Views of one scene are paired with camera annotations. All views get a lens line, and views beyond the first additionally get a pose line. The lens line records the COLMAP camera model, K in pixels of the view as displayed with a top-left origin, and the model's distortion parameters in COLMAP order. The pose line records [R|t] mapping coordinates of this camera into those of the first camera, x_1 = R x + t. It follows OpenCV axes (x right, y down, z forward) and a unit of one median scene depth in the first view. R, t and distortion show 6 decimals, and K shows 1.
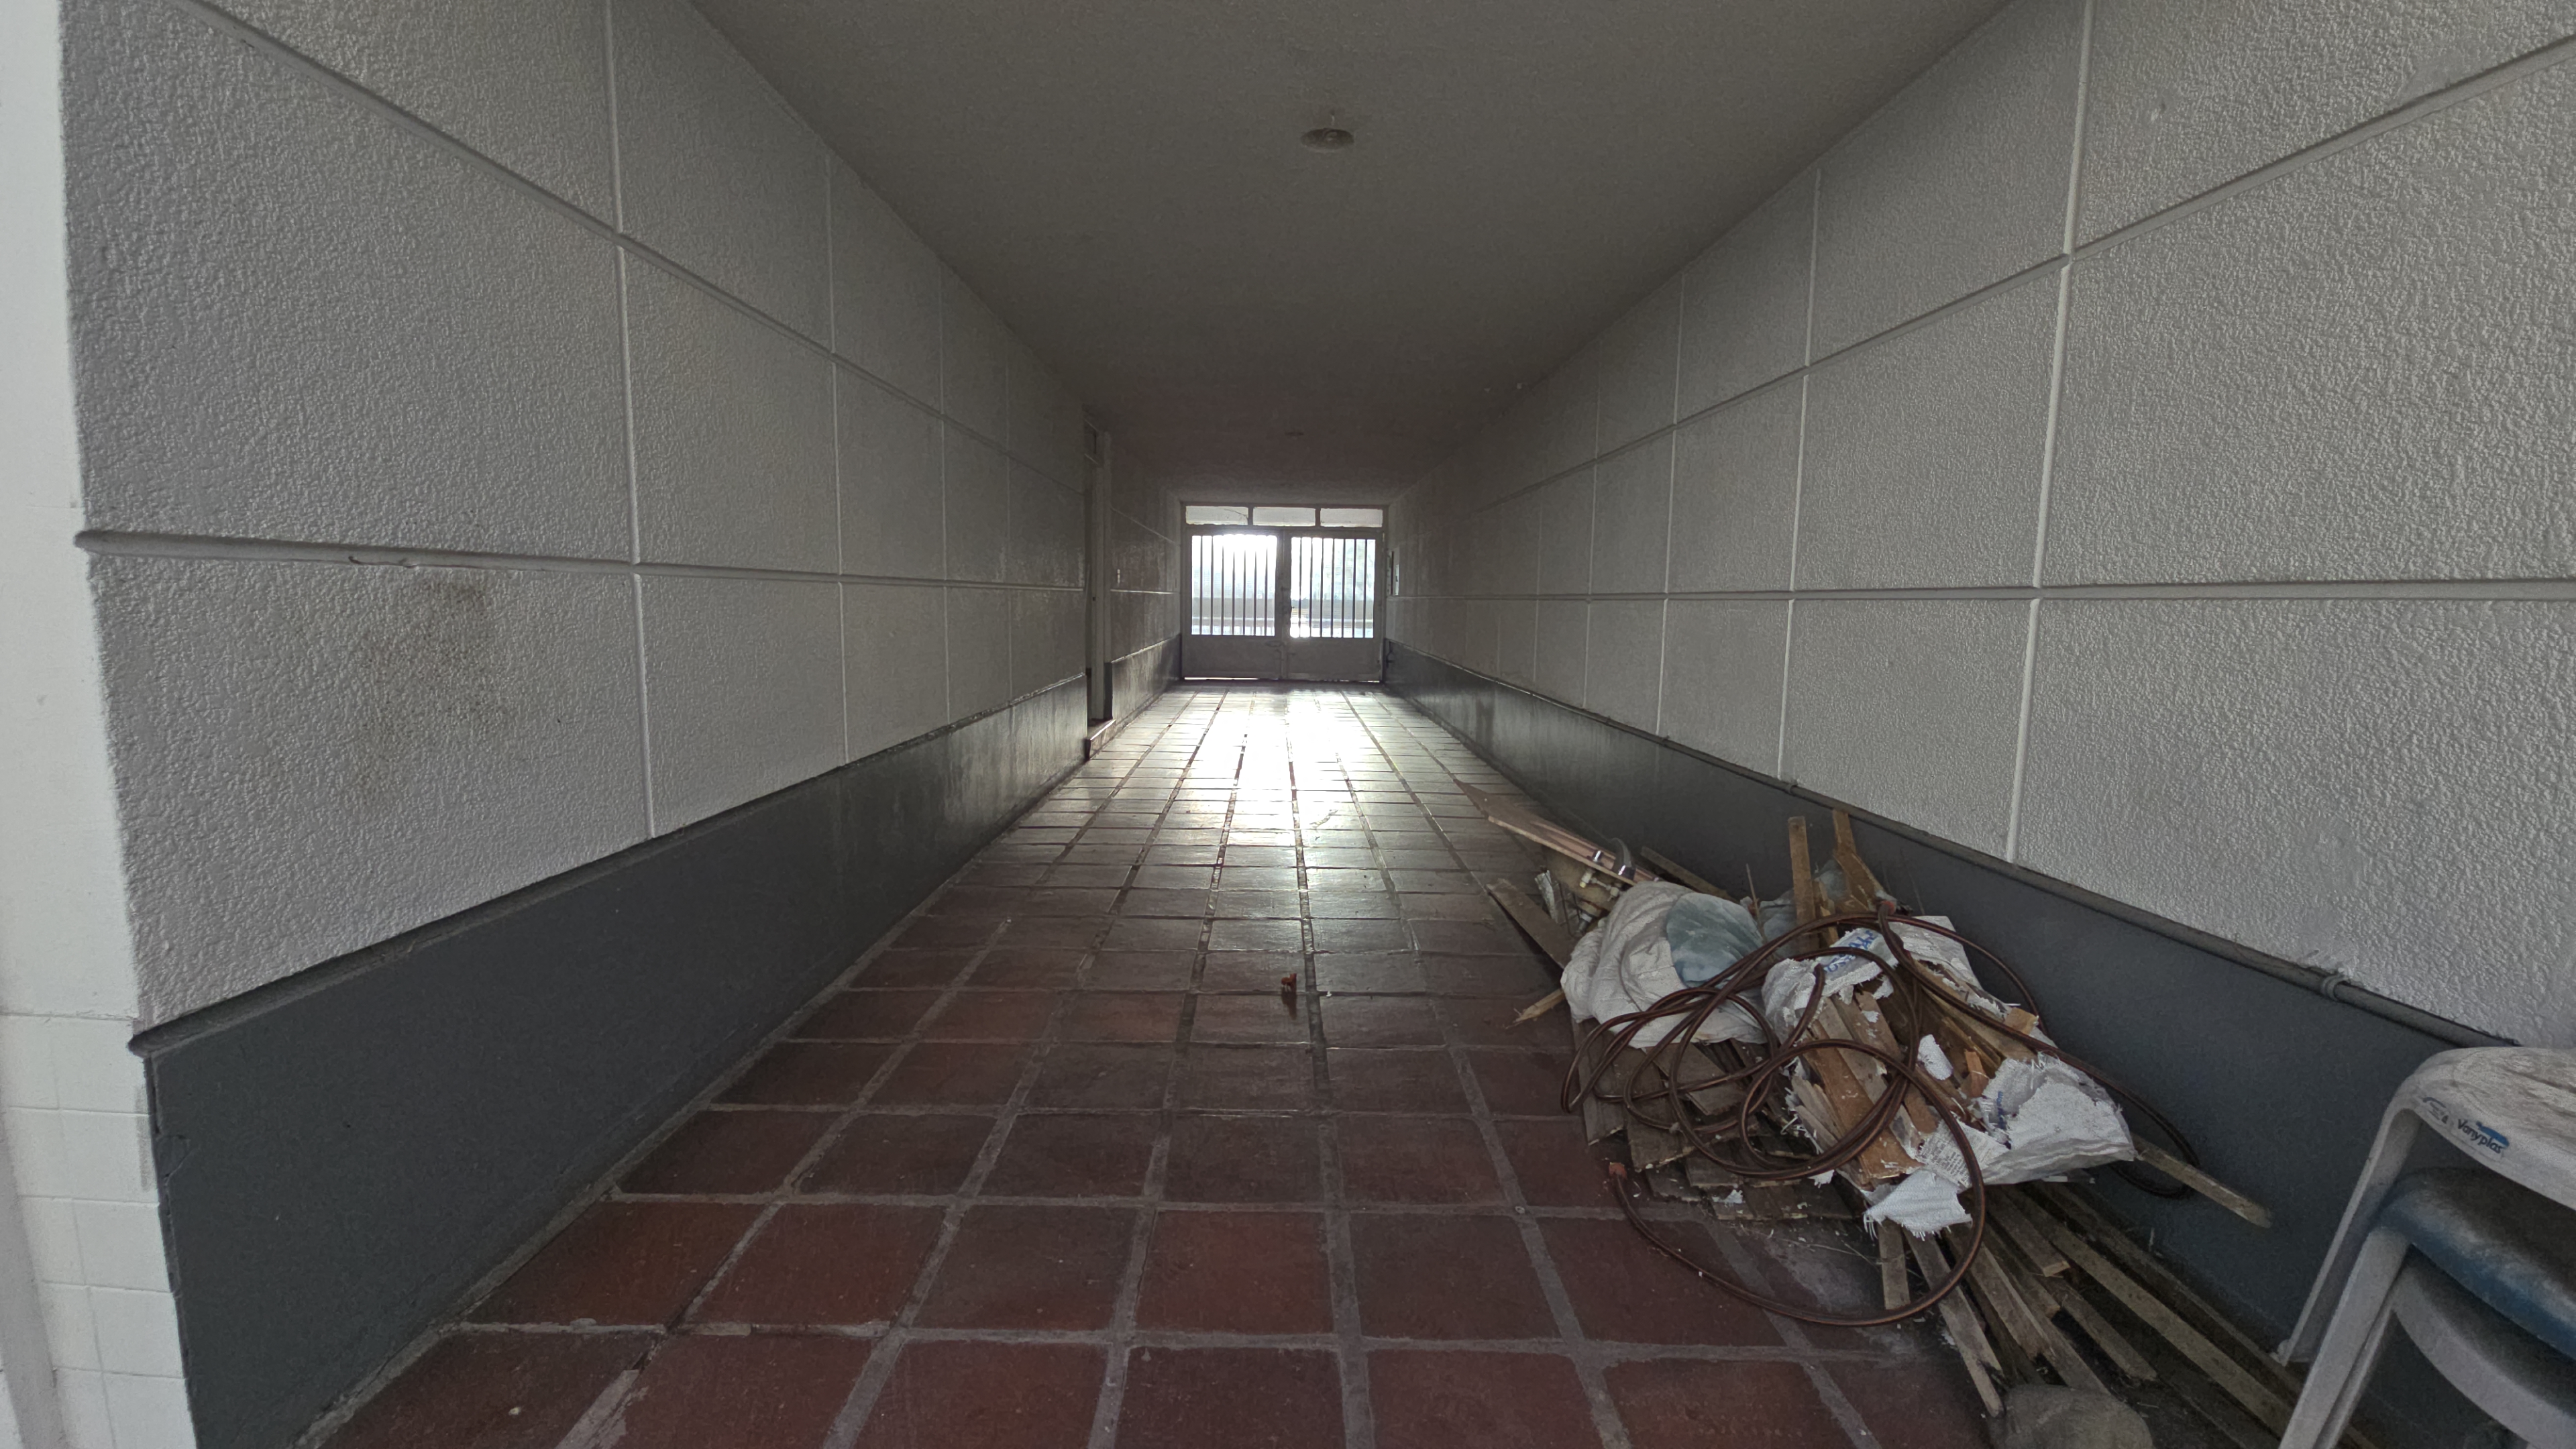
lens RADIAL K [[1044.2, 0, 1285.0], [0, 1044.2, 722.5], [0, 0, 1]] dist [0.003265, -0.002055]
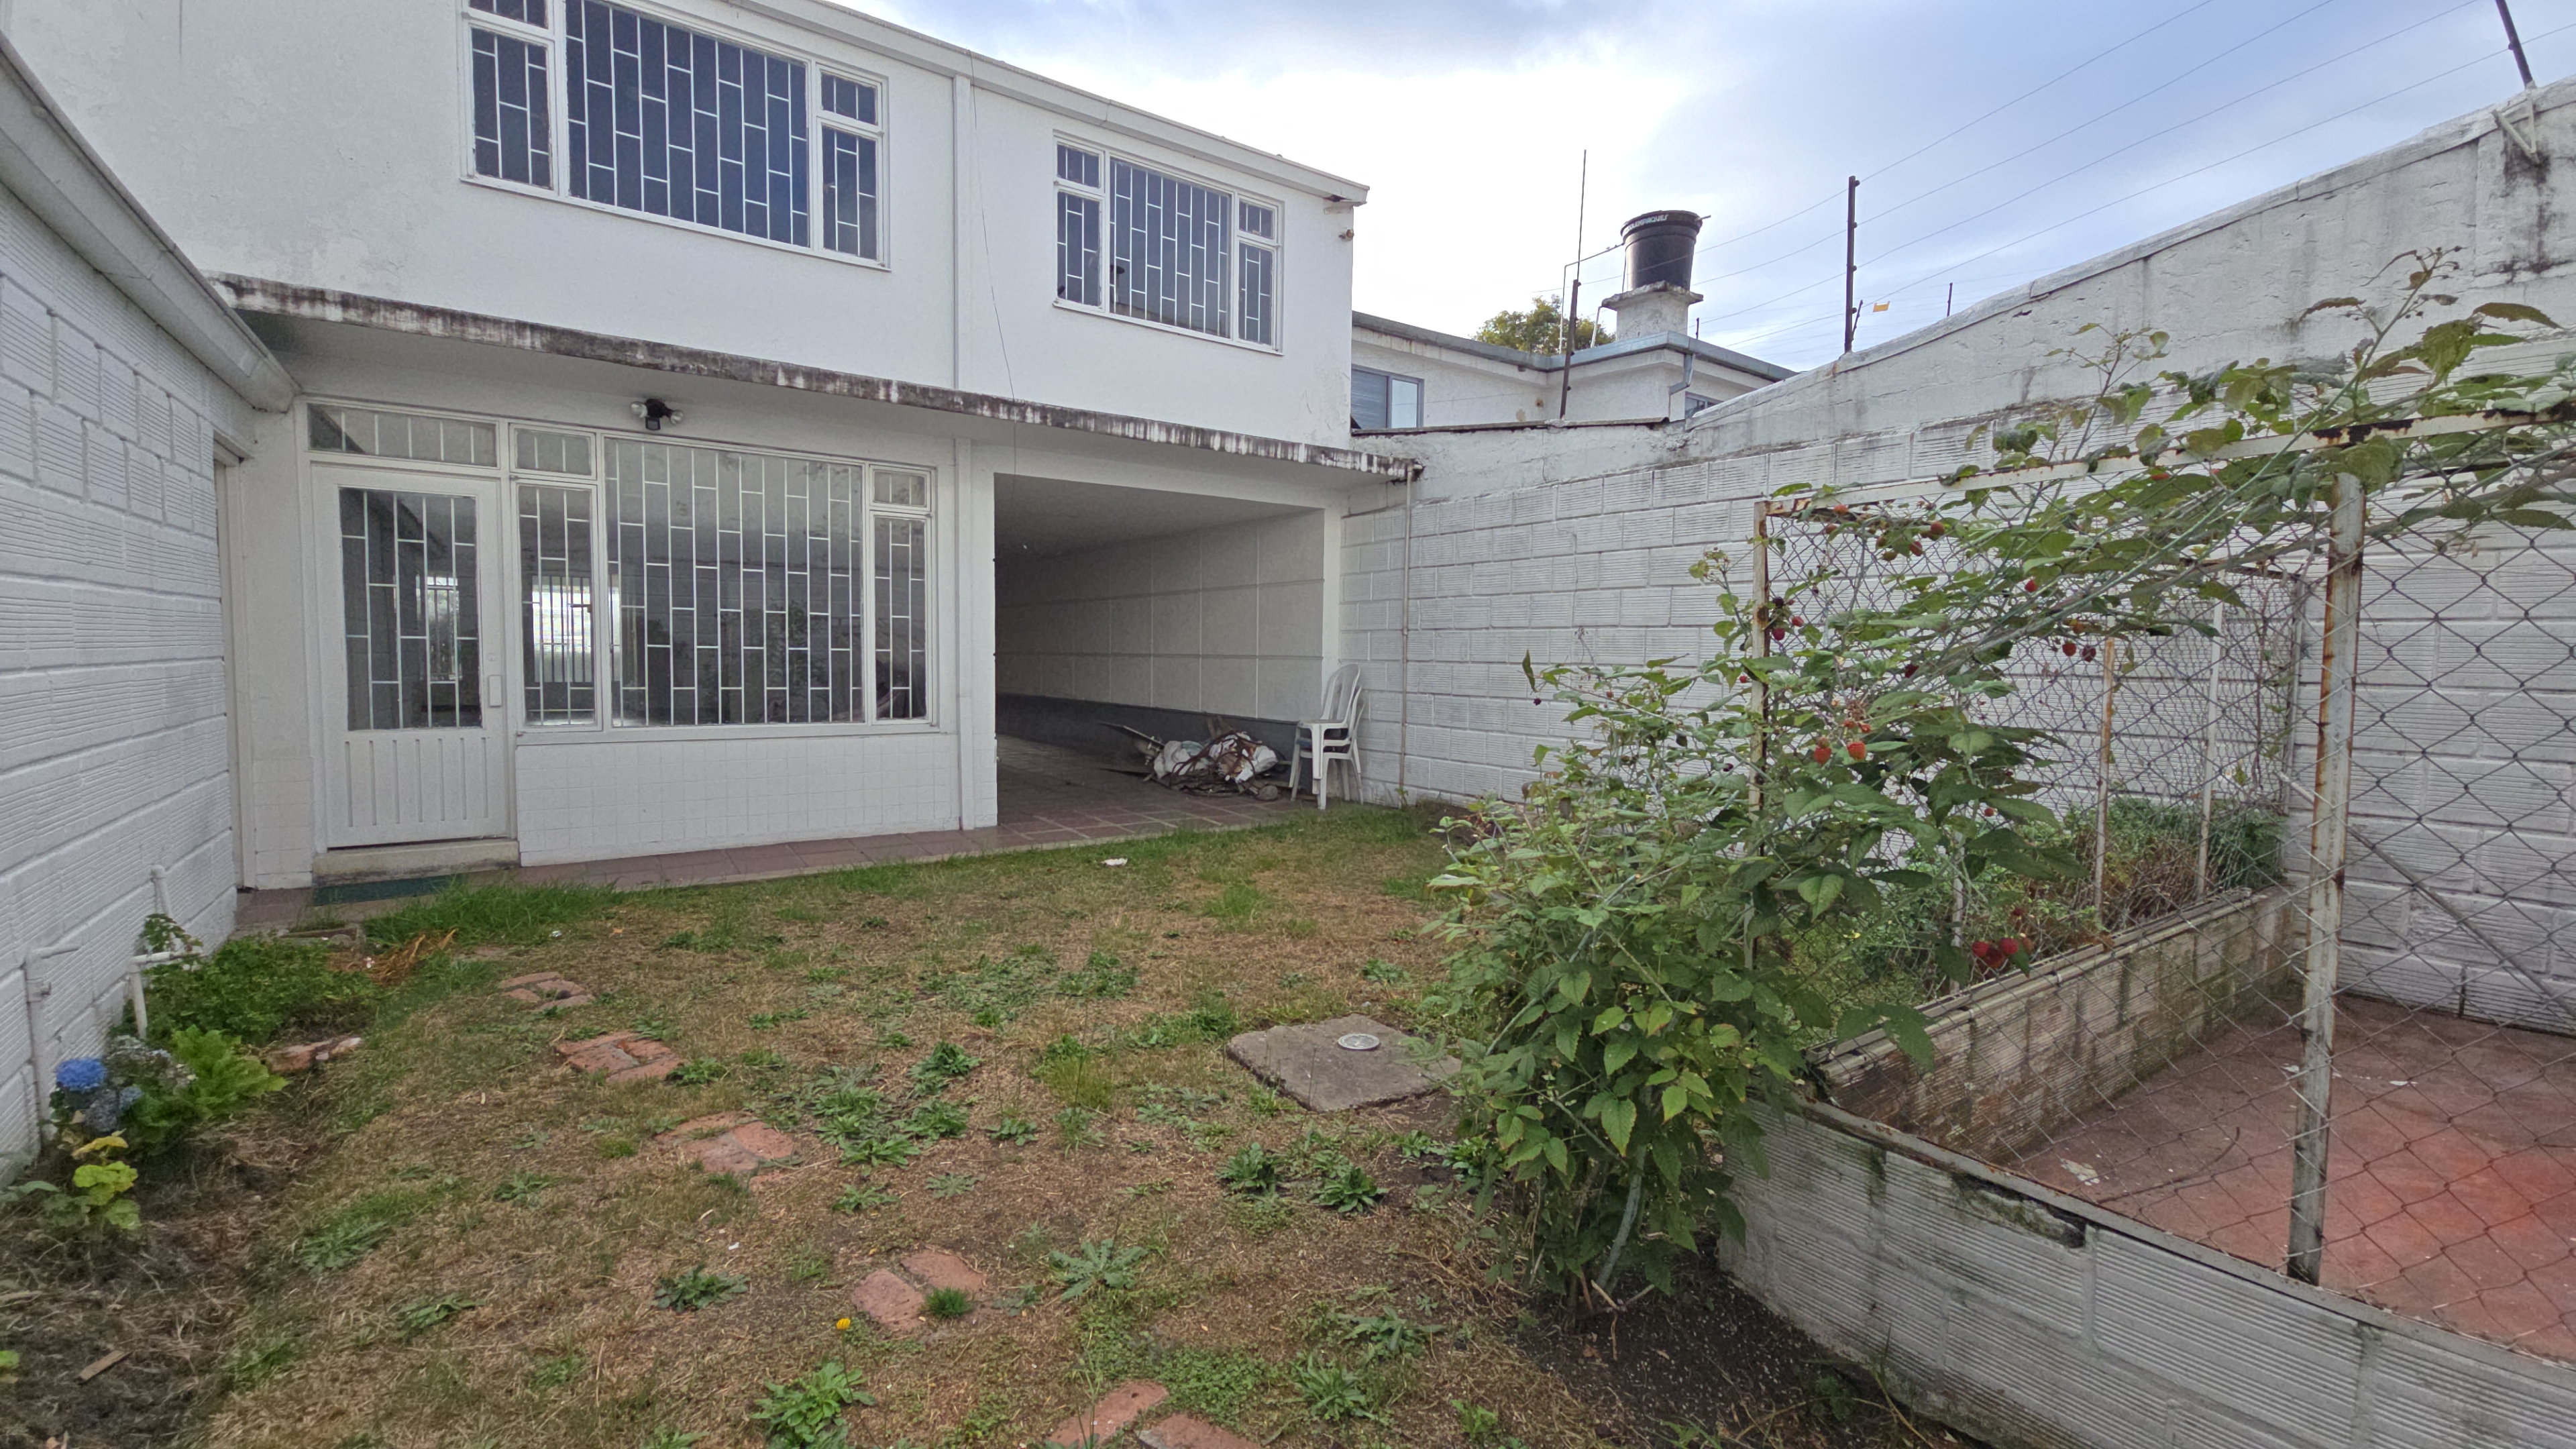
lens RADIAL K [[1044.2, 0, 1288.9], [0, 1044.2, 712.7], [0, 0, 1]] dist [0.003265, -0.002055]
pose [[0.818769, -0.035717, 0.573011, -1.814684], [0.065088, 0.997403, -0.030832, 0.270104], [-0.570422, 0.062540, 0.818968, -2.833439]]
